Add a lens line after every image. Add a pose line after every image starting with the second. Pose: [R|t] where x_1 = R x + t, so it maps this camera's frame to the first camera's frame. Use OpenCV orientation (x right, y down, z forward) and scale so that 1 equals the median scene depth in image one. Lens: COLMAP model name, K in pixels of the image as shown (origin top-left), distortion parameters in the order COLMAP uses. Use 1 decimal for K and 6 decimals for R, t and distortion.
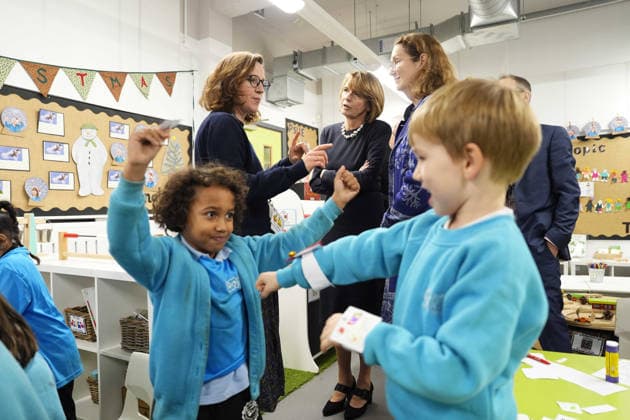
lens RADIAL K [[441.7, 0, 315.0], [0, 441.7, 210.0], [0, 0, 1]] dist [-0.047860, 0.066636]
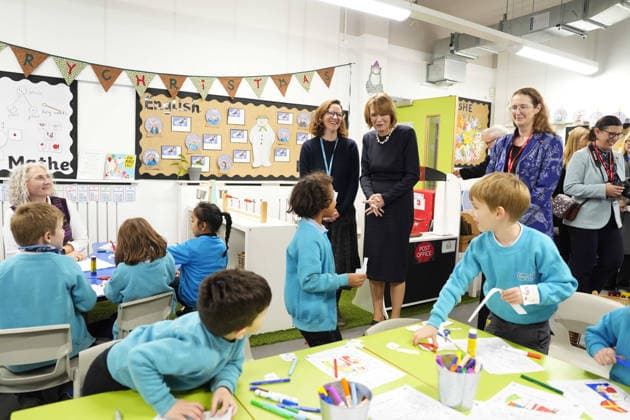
lens RADIAL K [[441.7, 0, 315.0], [0, 441.7, 210.0], [0, 0, 1]] dist [-0.047860, 0.066636]
pose [[0.867512, 0.103557, -0.486516, 0.333274], [-0.057126, 0.992359, 0.109367, -0.058949], [0.494124, -0.067085, 0.866799, -0.145946]]
